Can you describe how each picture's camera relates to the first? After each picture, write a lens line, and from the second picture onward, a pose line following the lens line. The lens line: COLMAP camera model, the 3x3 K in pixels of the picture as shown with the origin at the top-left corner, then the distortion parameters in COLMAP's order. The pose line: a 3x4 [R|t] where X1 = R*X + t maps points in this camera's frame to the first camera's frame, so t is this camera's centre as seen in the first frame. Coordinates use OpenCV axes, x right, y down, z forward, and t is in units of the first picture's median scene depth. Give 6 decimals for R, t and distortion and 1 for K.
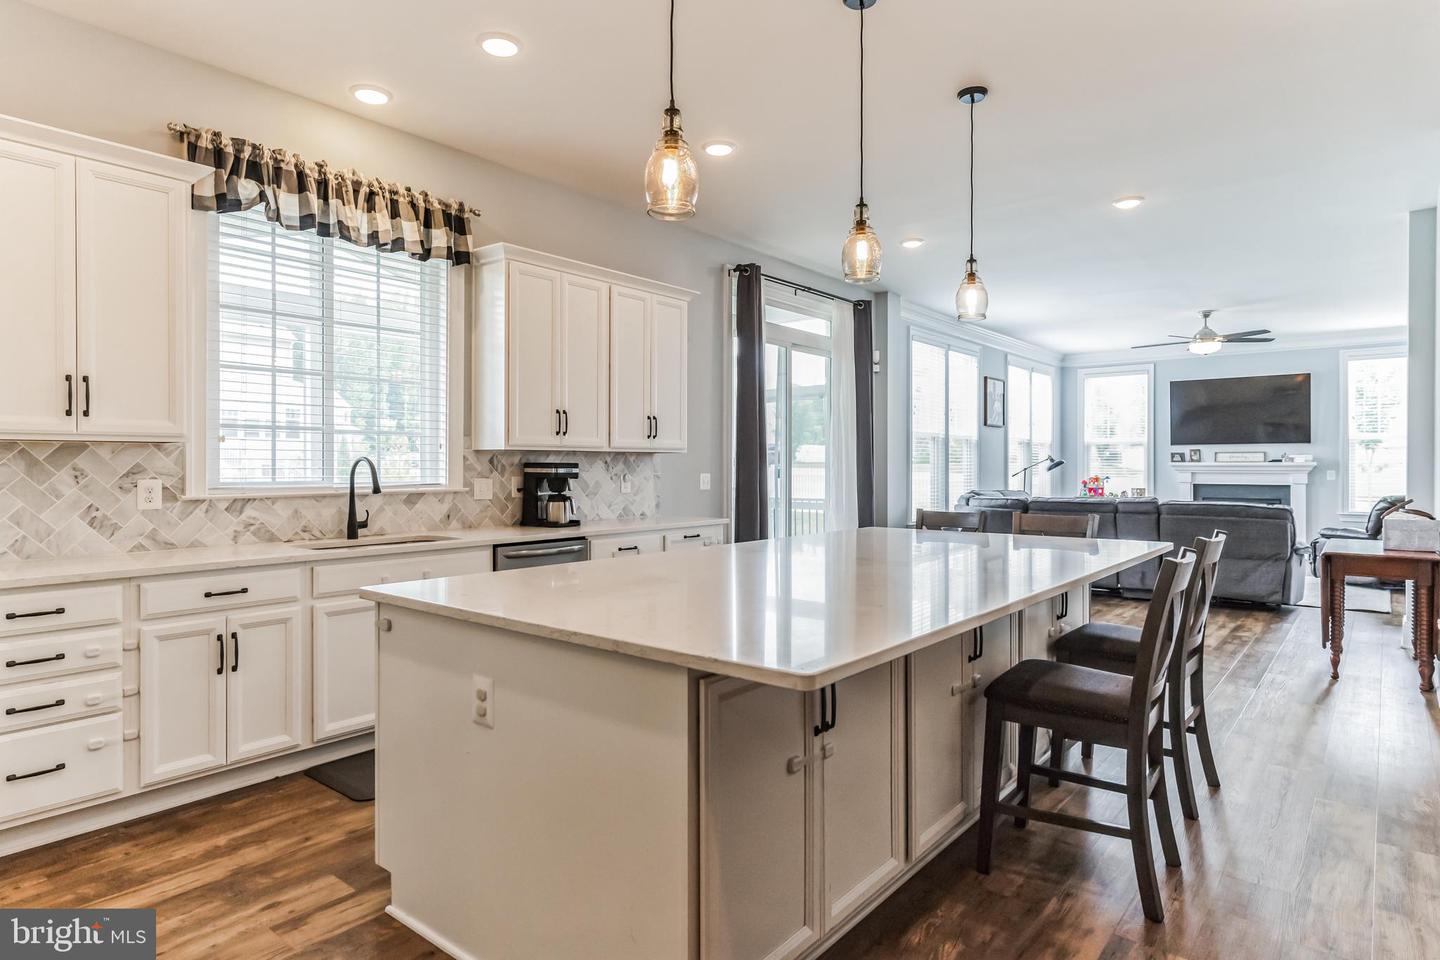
lens RADIAL K [[810.4, 0, 720.0], [0, 810.4, 480.0], [0, 0, 1]] dist [0.000283, -0.000468]
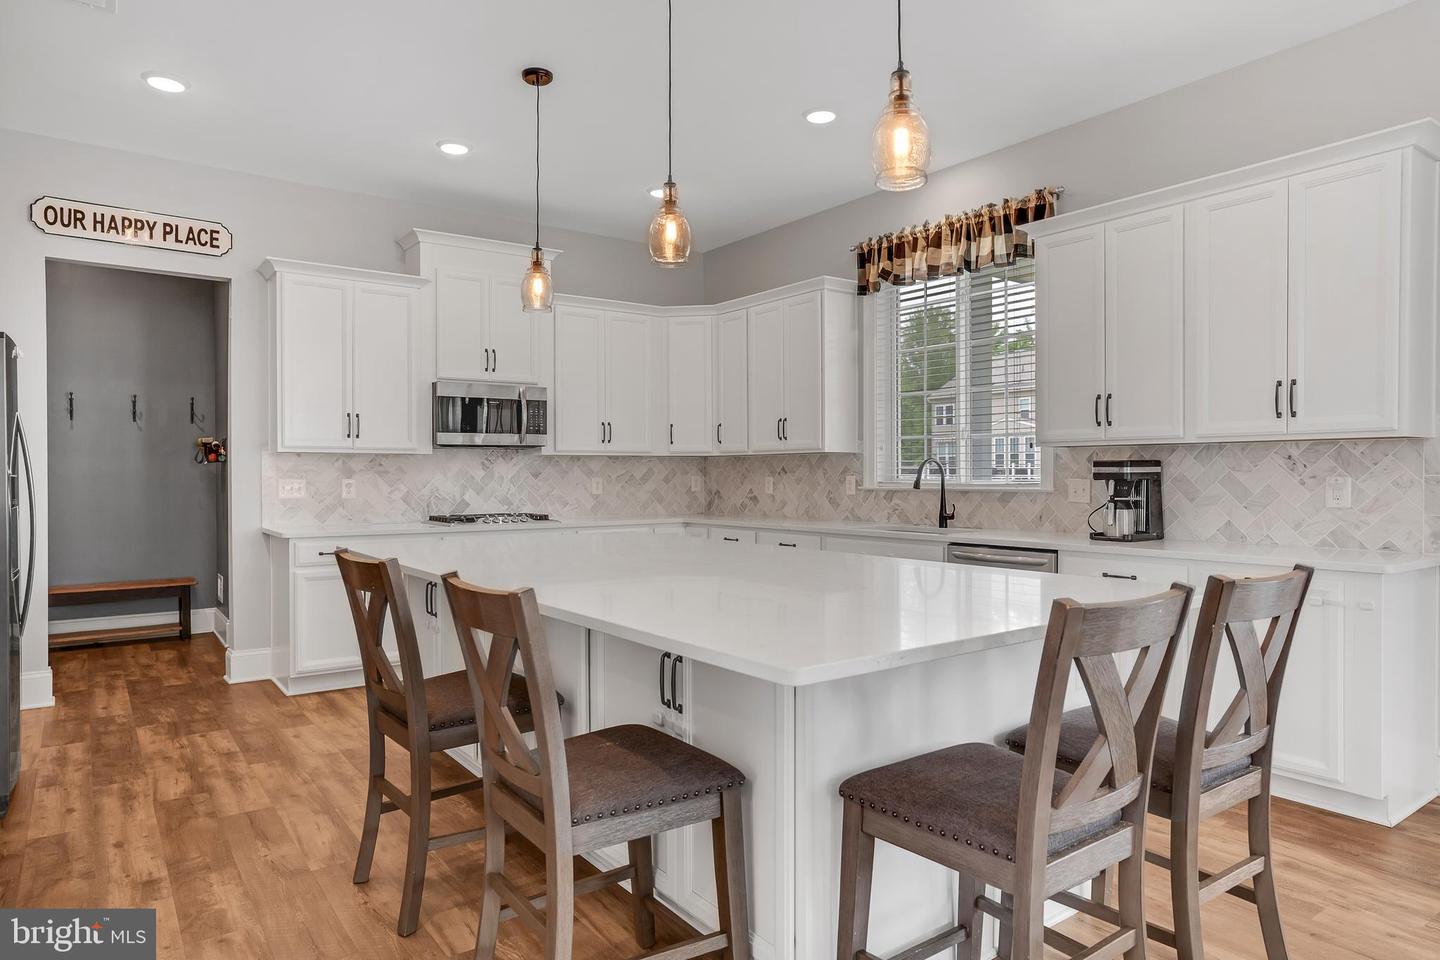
lens RADIAL K [[909.1, 0, 720.0], [0, 909.1, 480.0], [0, 0, 1]] dist [-0.046838, 0.047978]
pose [[-0.254770, 0.010355, -0.966946, 1.079057], [-0.011353, 0.999842, 0.013699, -0.013747], [0.966935, 0.014467, -0.254612, 1.212414]]
